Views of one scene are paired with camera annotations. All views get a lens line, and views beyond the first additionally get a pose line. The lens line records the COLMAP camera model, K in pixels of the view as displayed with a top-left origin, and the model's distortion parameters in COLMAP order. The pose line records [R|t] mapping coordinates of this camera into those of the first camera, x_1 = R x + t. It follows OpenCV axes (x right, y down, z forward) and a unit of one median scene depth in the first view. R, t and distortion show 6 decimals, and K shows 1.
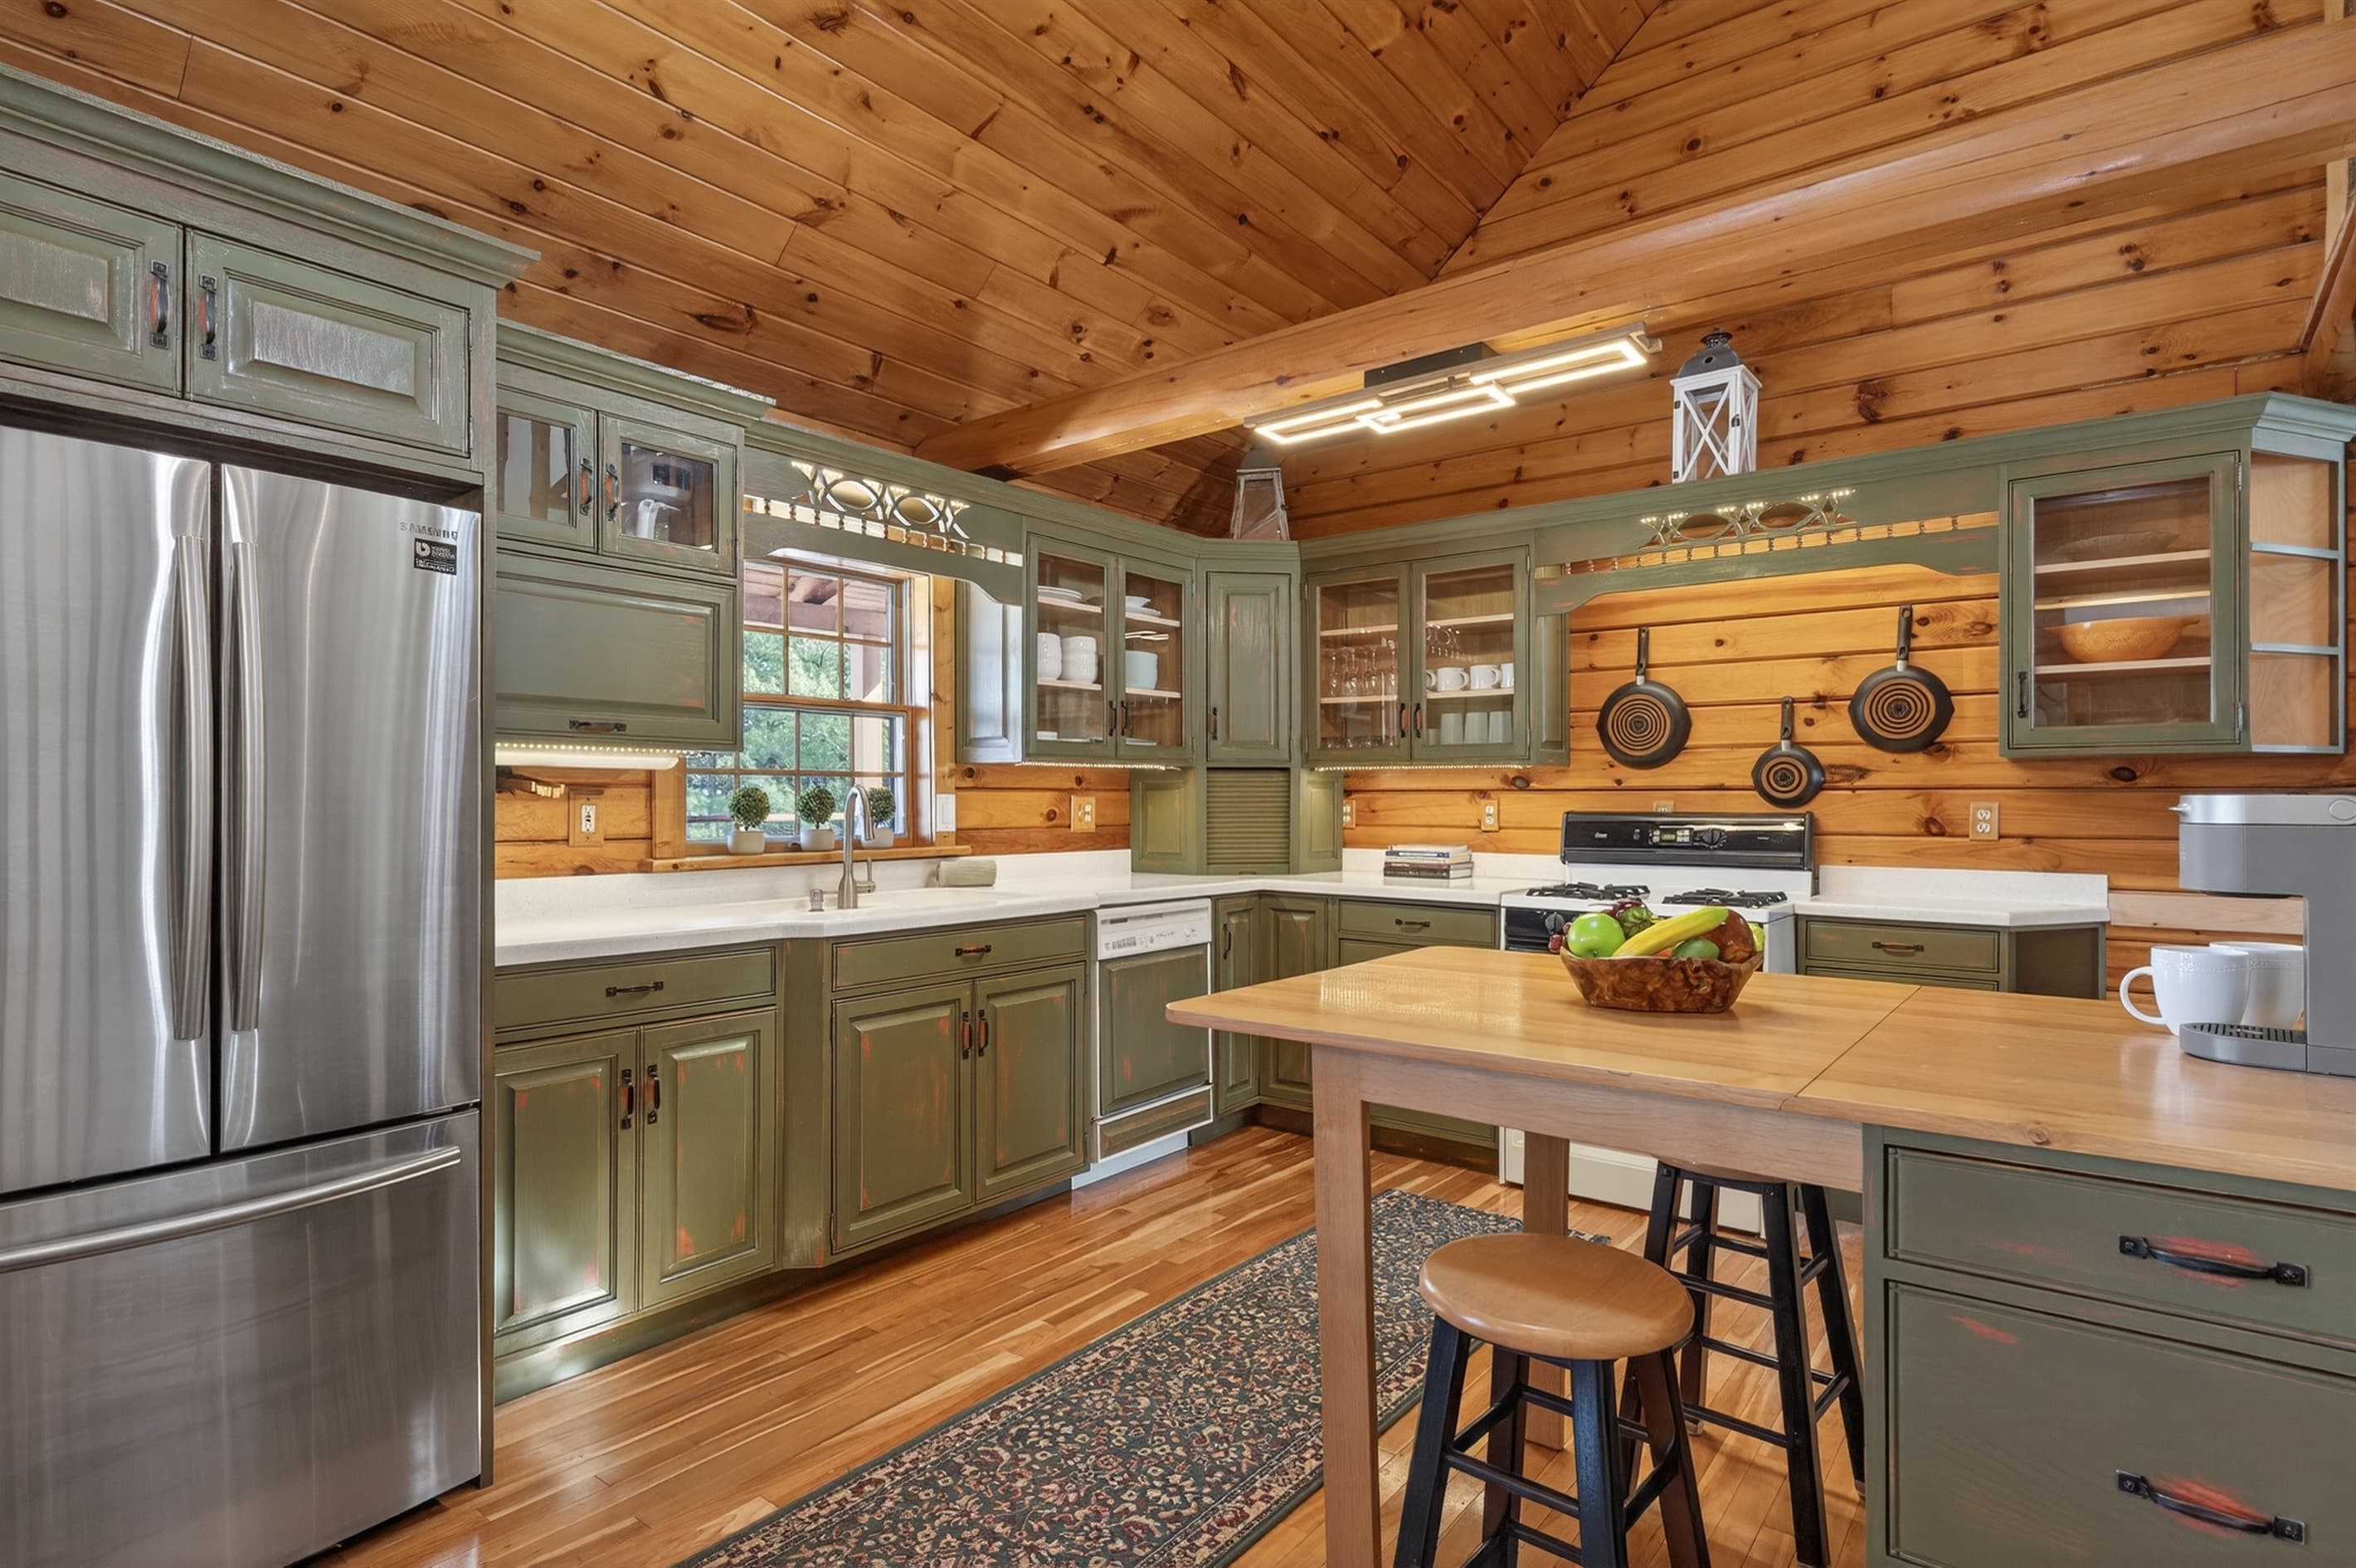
lens RADIAL K [[1208.9, 0, 1161.8], [0, 1208.9, 797.4], [0, 0, 1]] dist [-0.003254, 0.001499]
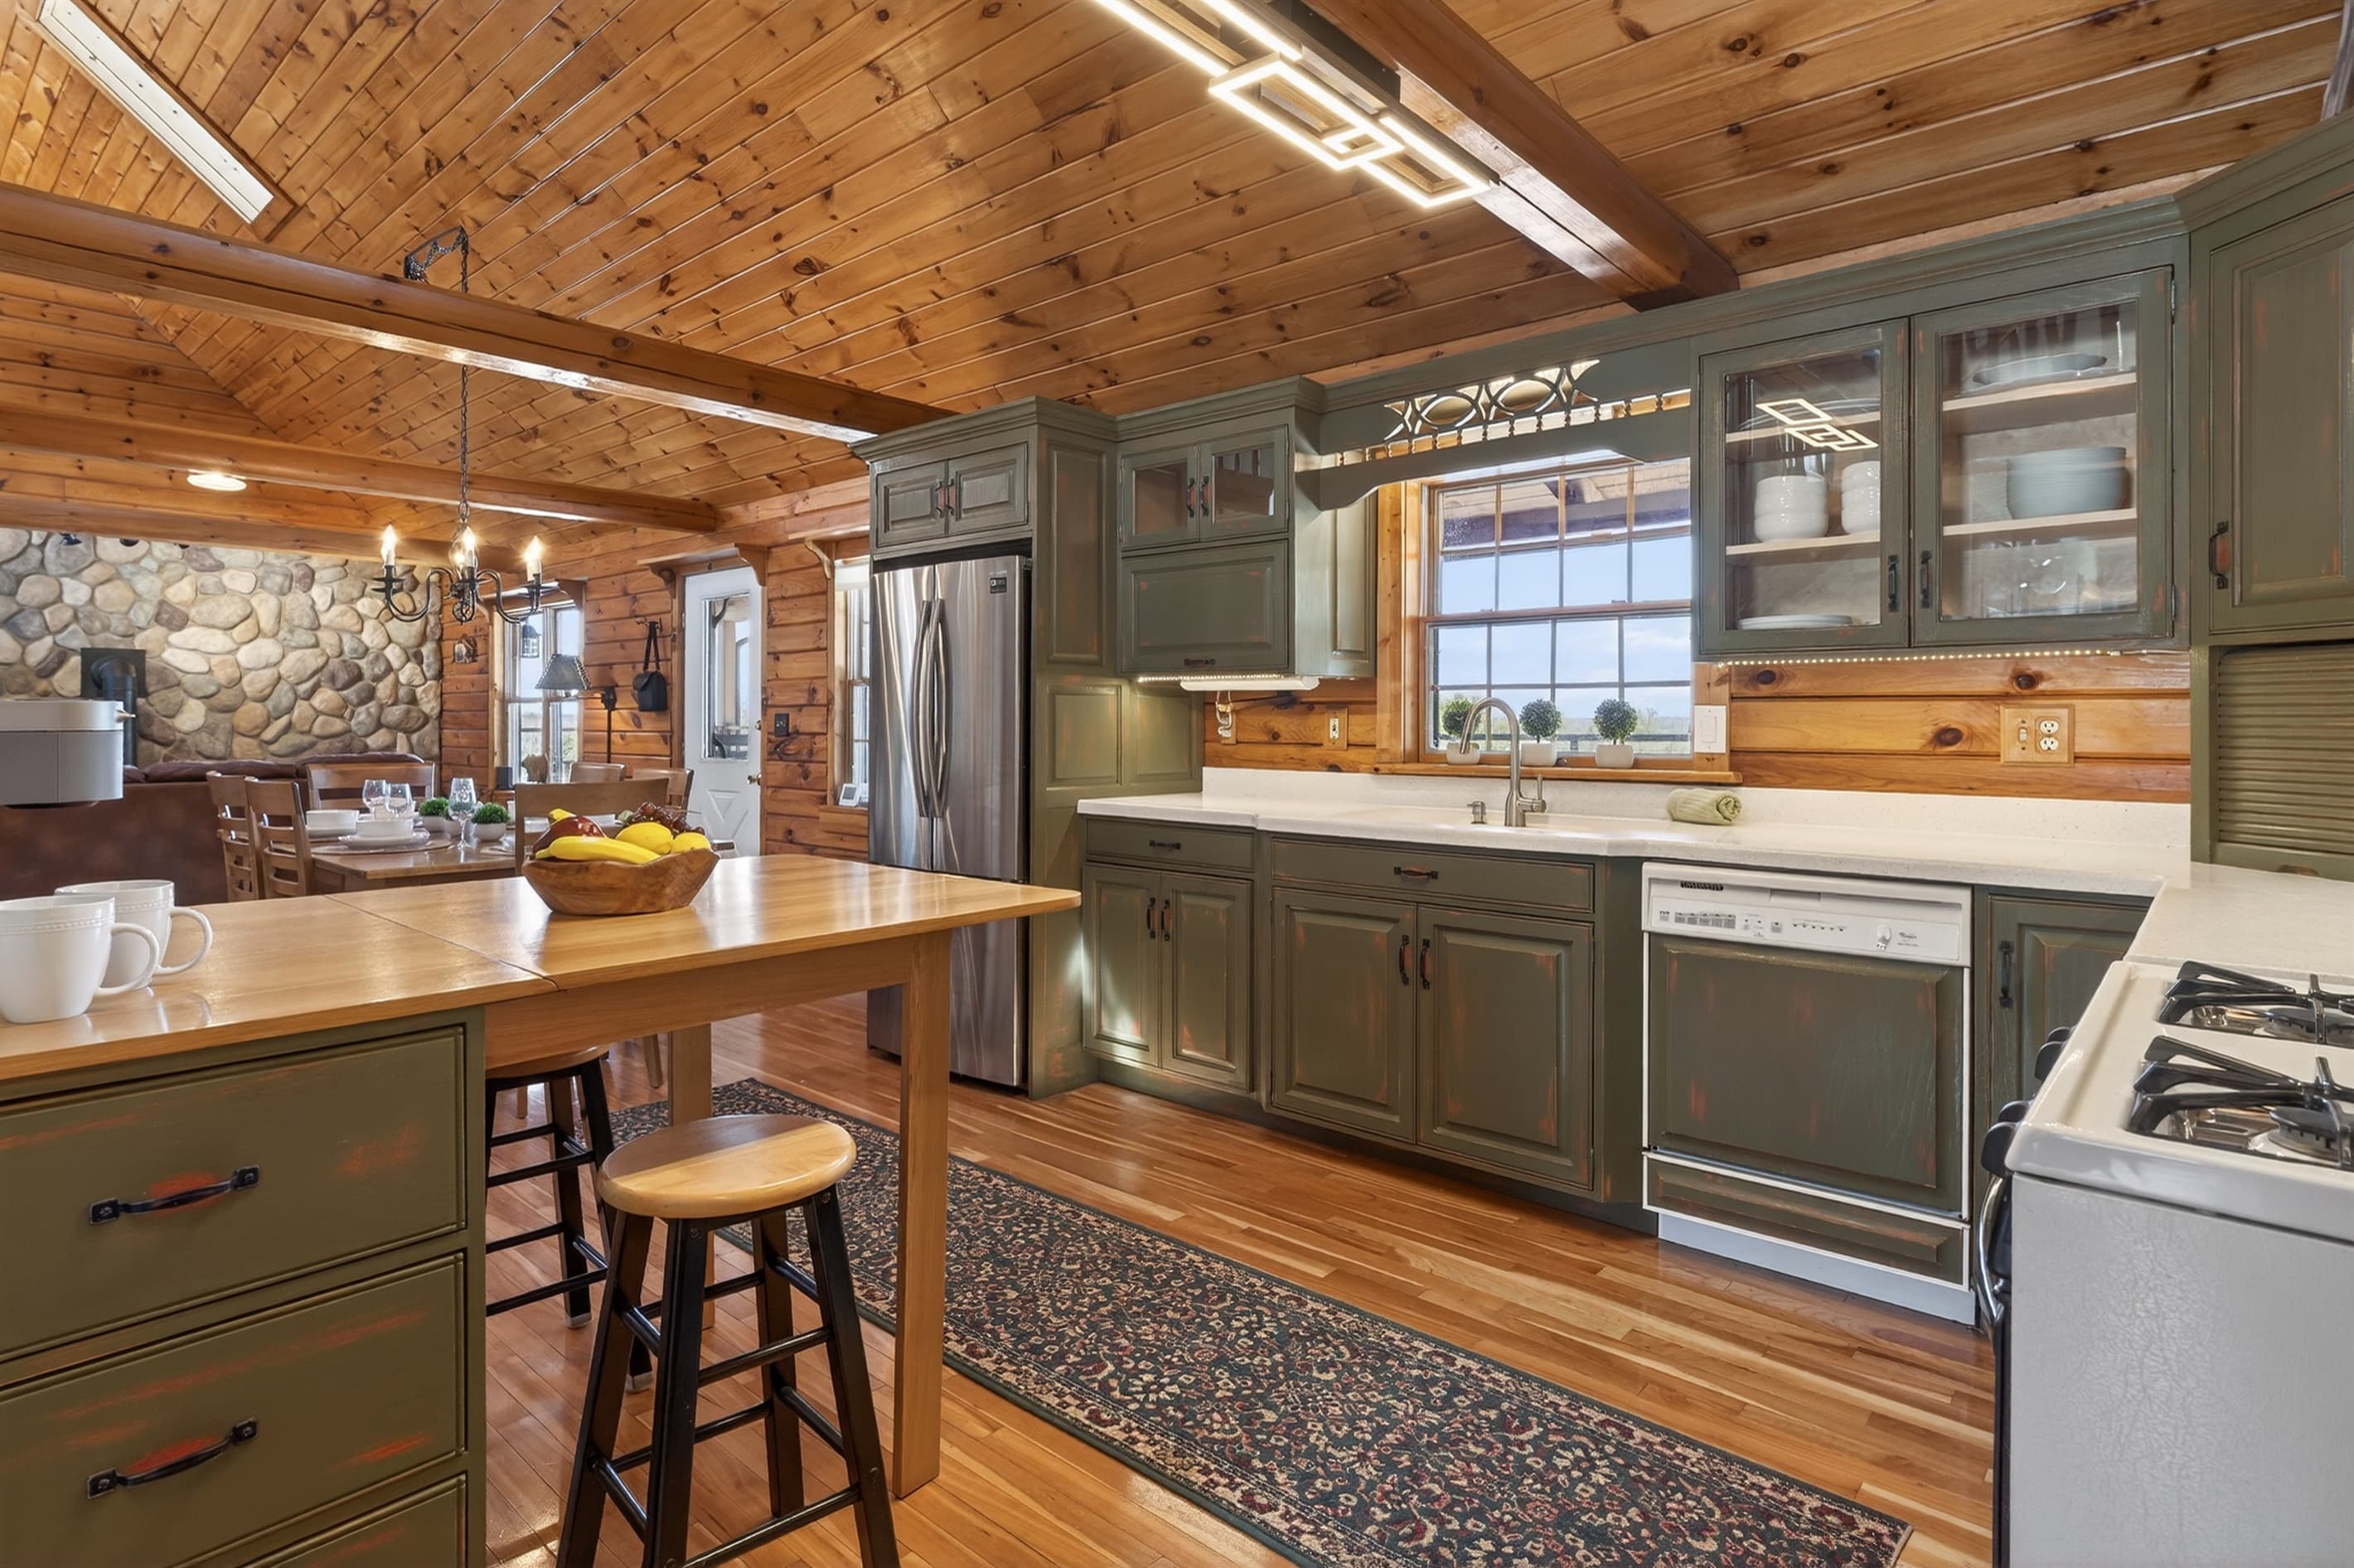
lens RADIAL K [[1207.7, 0, 1157.6], [0, 1207.7, 717.9], [0, 0, 1]] dist [-0.003254, 0.001499]
pose [[-0.063478, -0.000724, -0.997983, 0.706562], [0.000945, 0.999999, -0.000786, 0.005947], [0.997983, -0.000993, -0.063478, 0.762848]]
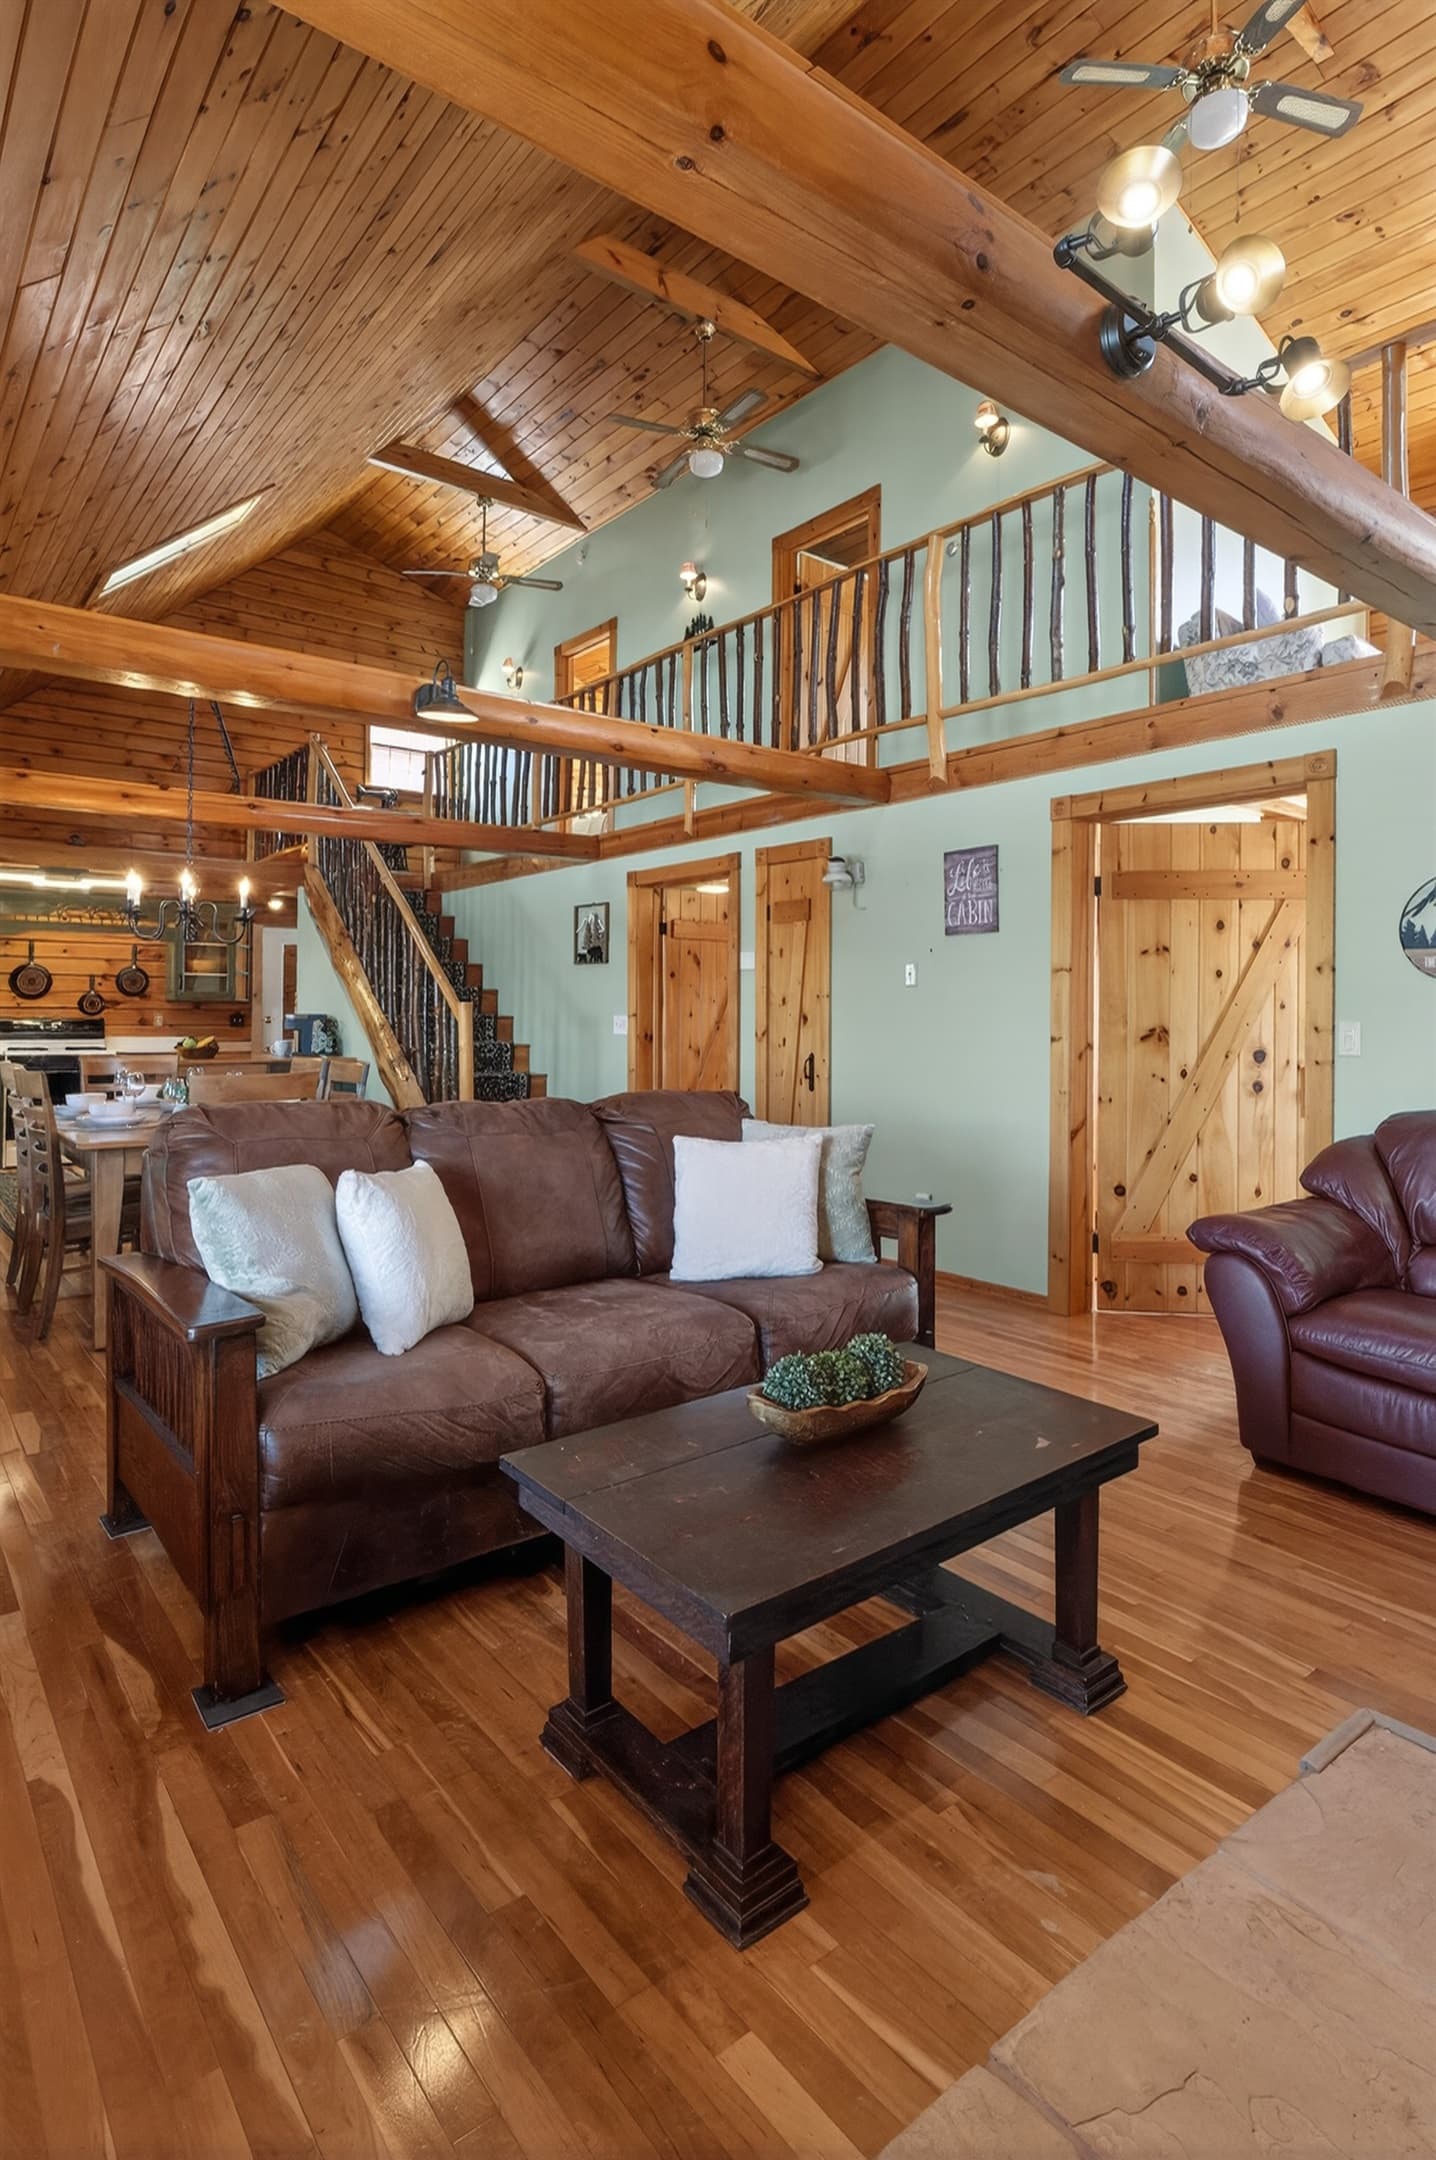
lens RADIAL K [[1108.3, 0, 714.1], [0, 1108.3, 1012.1], [0, 0, 1]] dist [-0.003254, 0.001499]
pose [[0.232669, 0.004759, 0.972544, -1.652384], [-0.010183, 0.999945, -0.002457, -0.007497], [-0.972503, -0.009332, 0.232705, -0.972033]]
